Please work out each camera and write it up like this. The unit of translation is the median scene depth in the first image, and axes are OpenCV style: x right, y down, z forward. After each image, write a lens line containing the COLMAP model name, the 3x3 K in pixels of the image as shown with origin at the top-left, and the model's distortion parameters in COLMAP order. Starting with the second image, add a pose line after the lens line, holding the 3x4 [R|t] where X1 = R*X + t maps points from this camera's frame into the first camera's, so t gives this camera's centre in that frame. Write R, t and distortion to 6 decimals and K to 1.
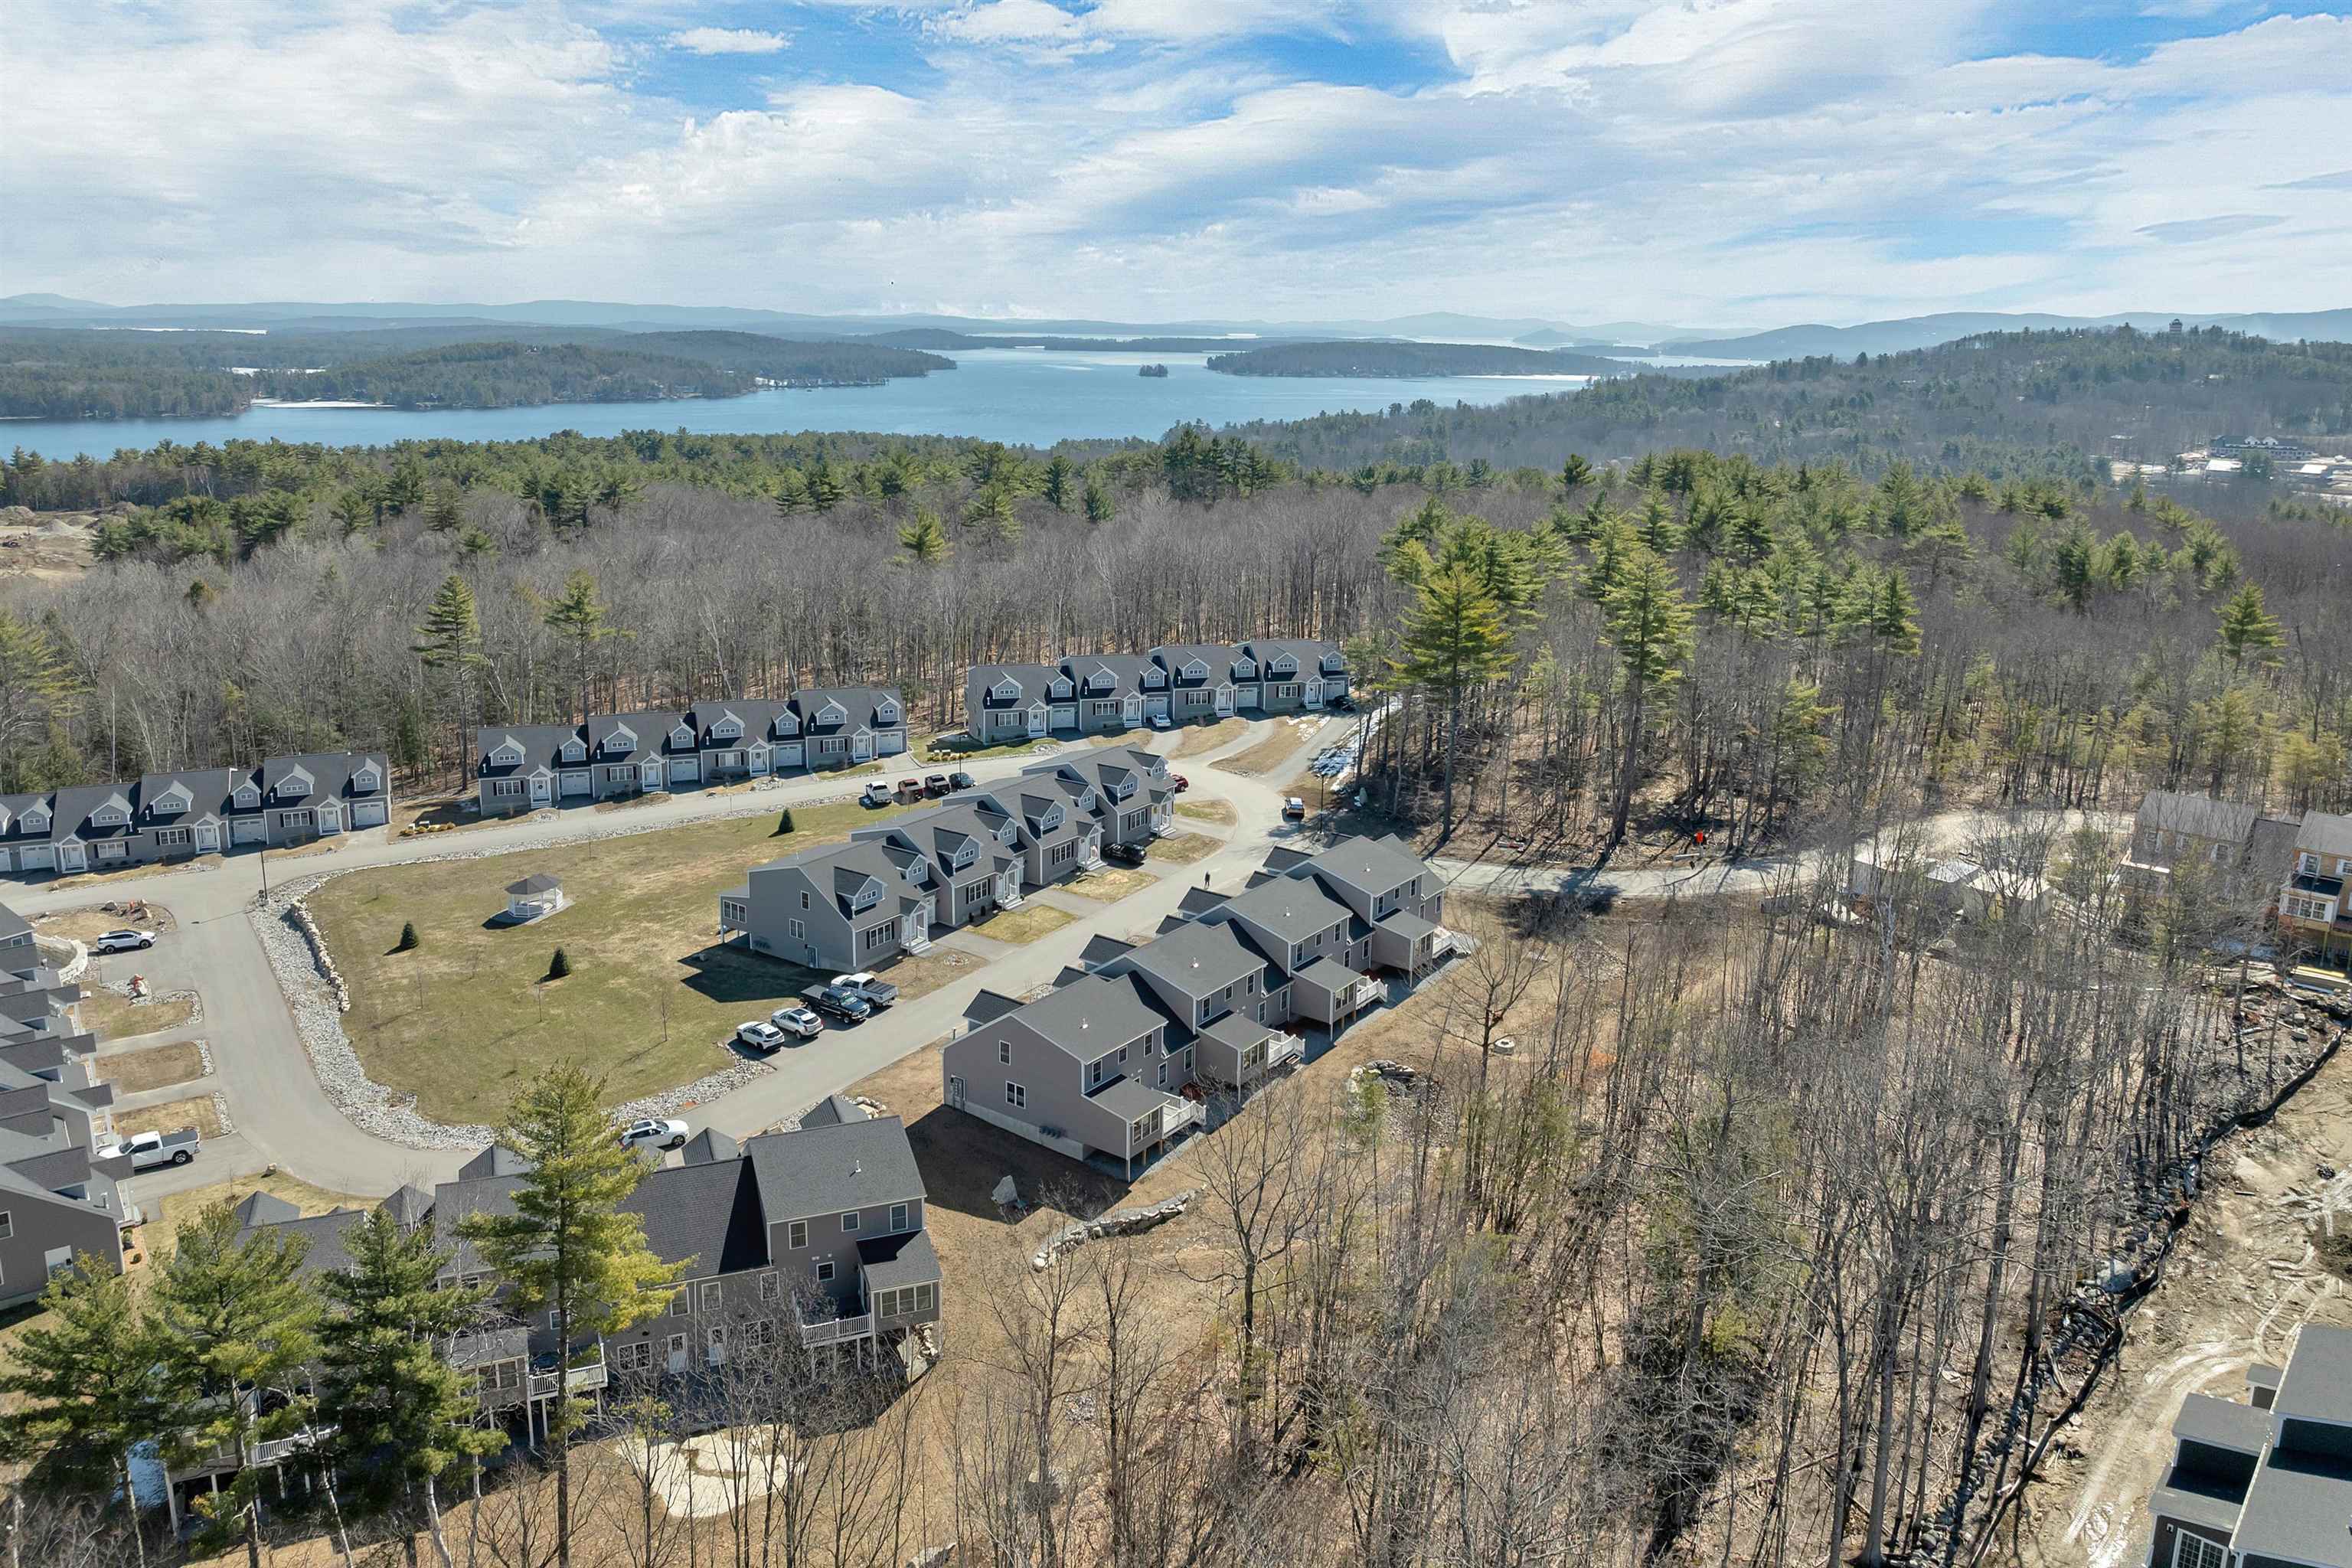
lens RADIAL K [[1658.2, 0, 1187.4], [0, 1658.2, 779.3], [0, 0, 1]] dist [-0.033682, 0.002508]
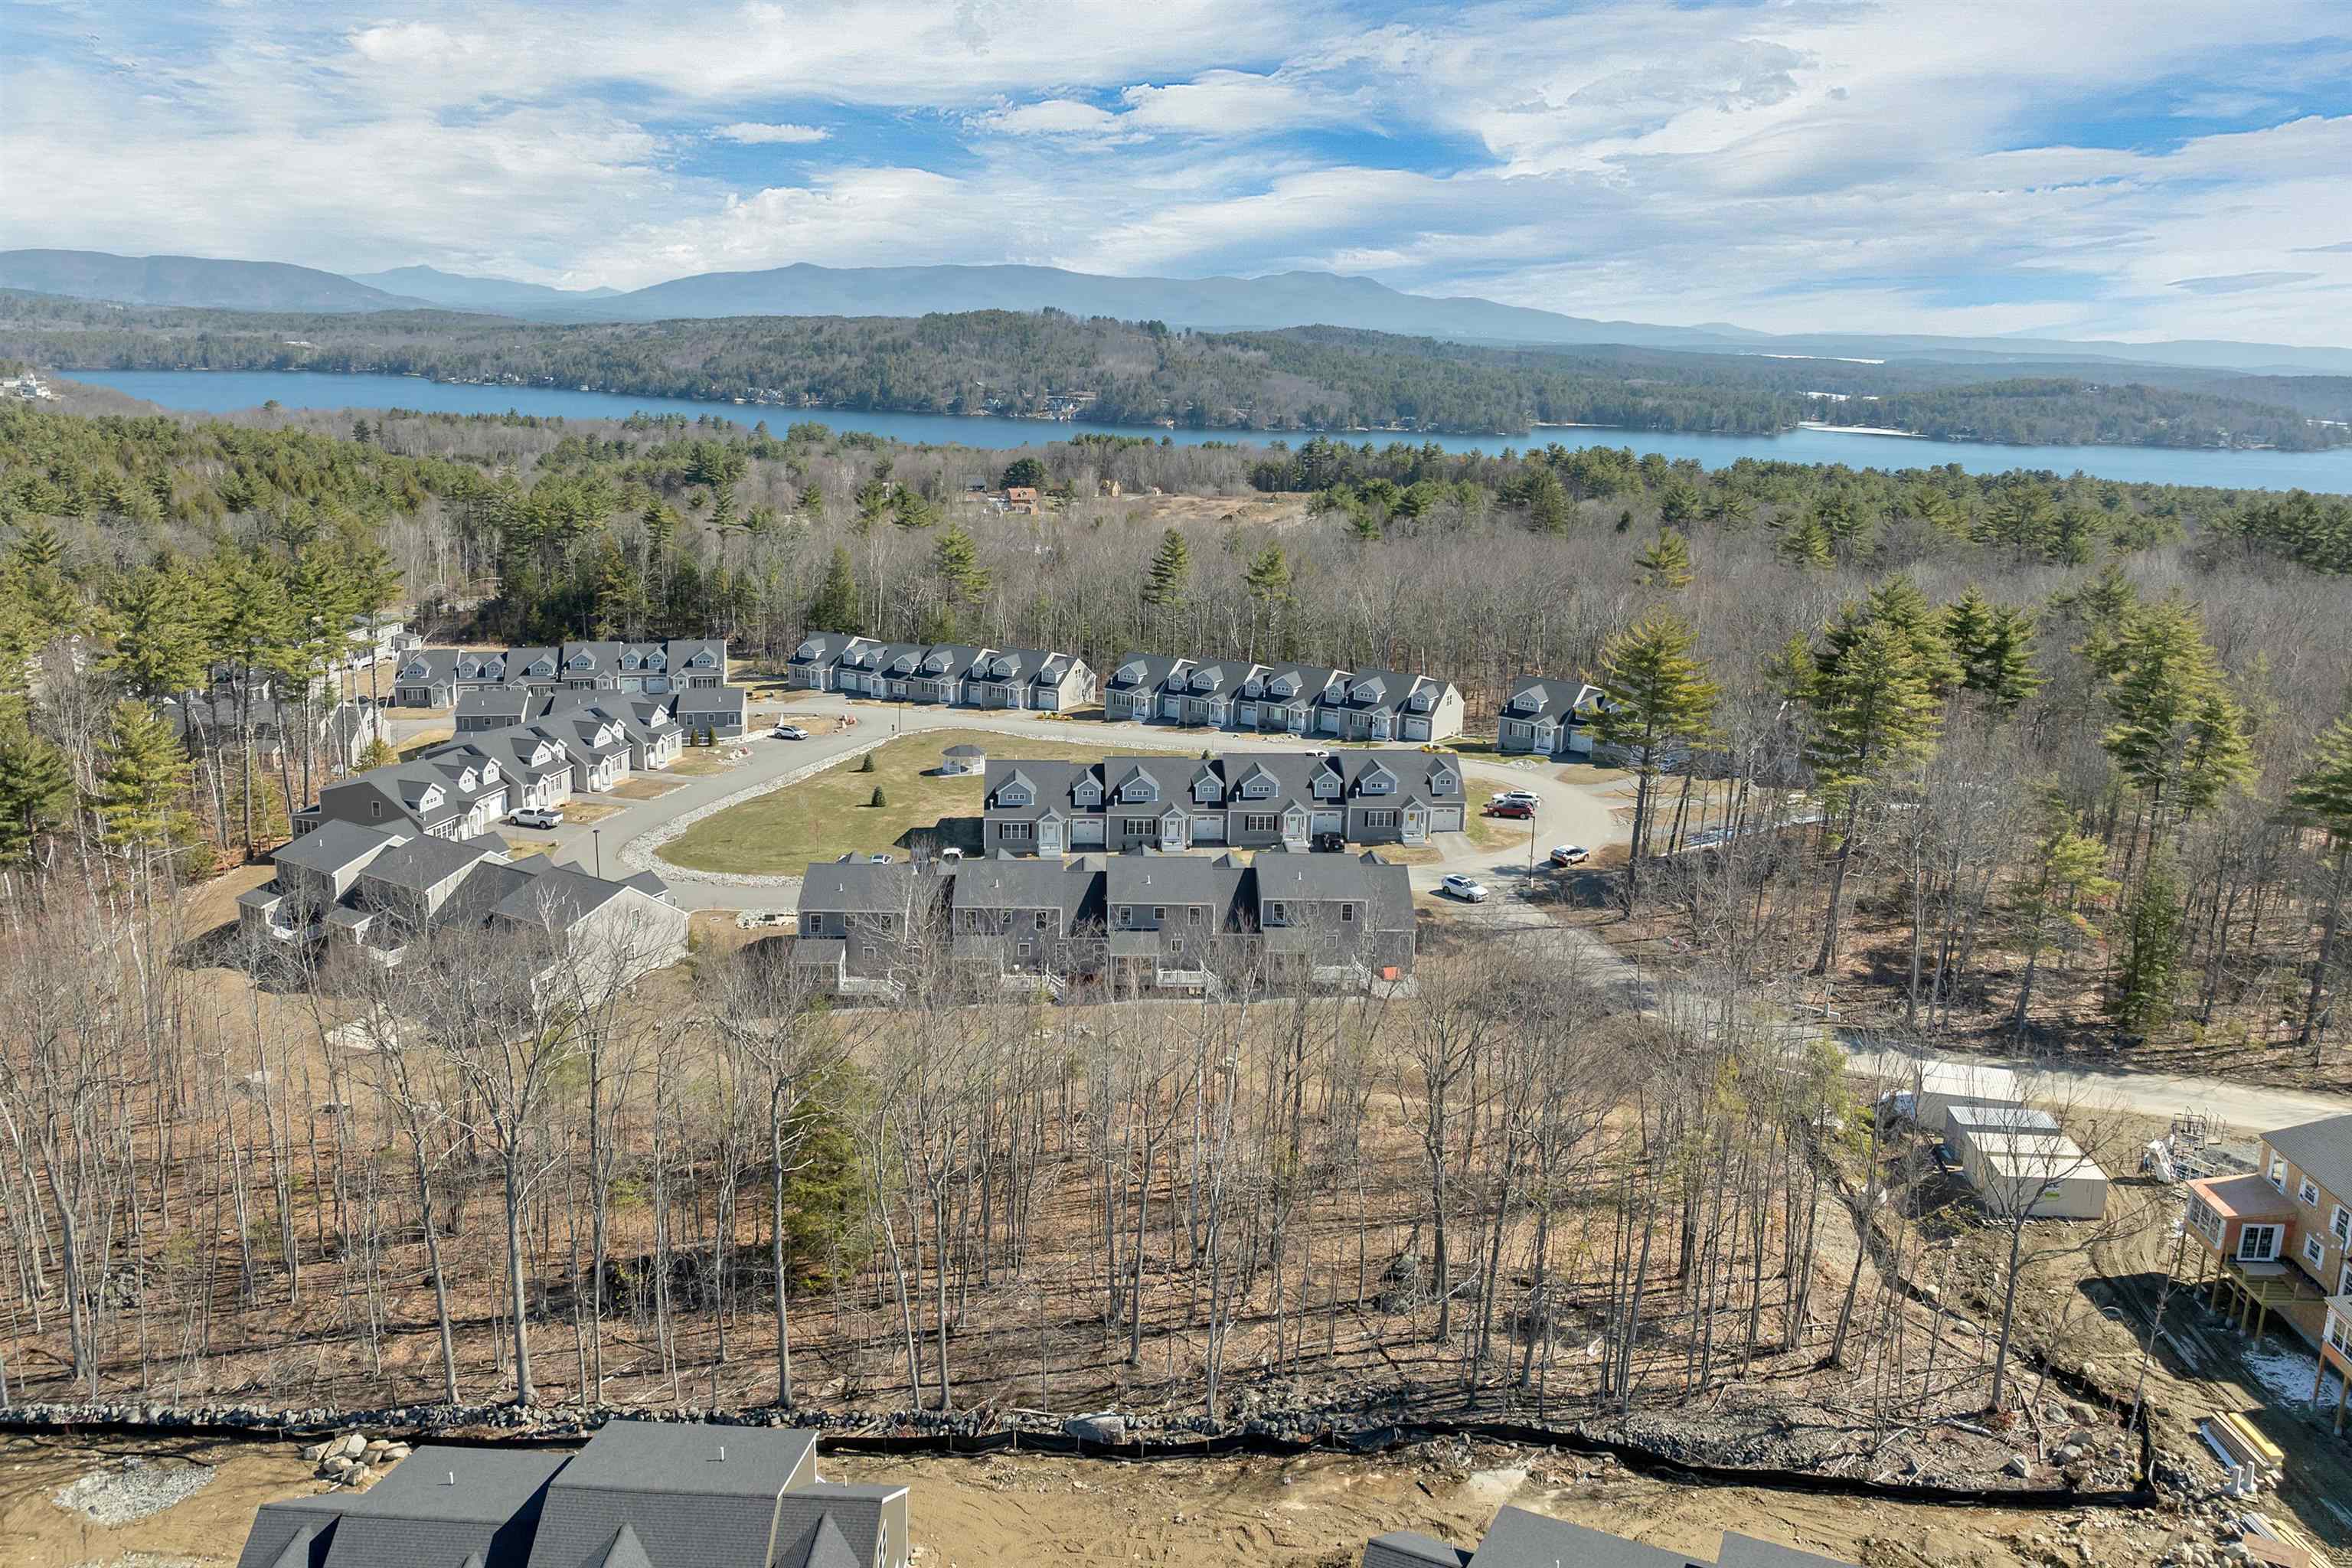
lens RADIAL K [[1658.2, 0, 1187.4], [0, 1658.2, 779.3], [0, 0, 1]] dist [-0.033682, 0.002508]
pose [[0.638438, 0.204841, -0.741914, 0.405432], [-0.219196, 0.972407, 0.079855, -0.034356], [0.737801, 0.111642, 0.665722, 0.150805]]
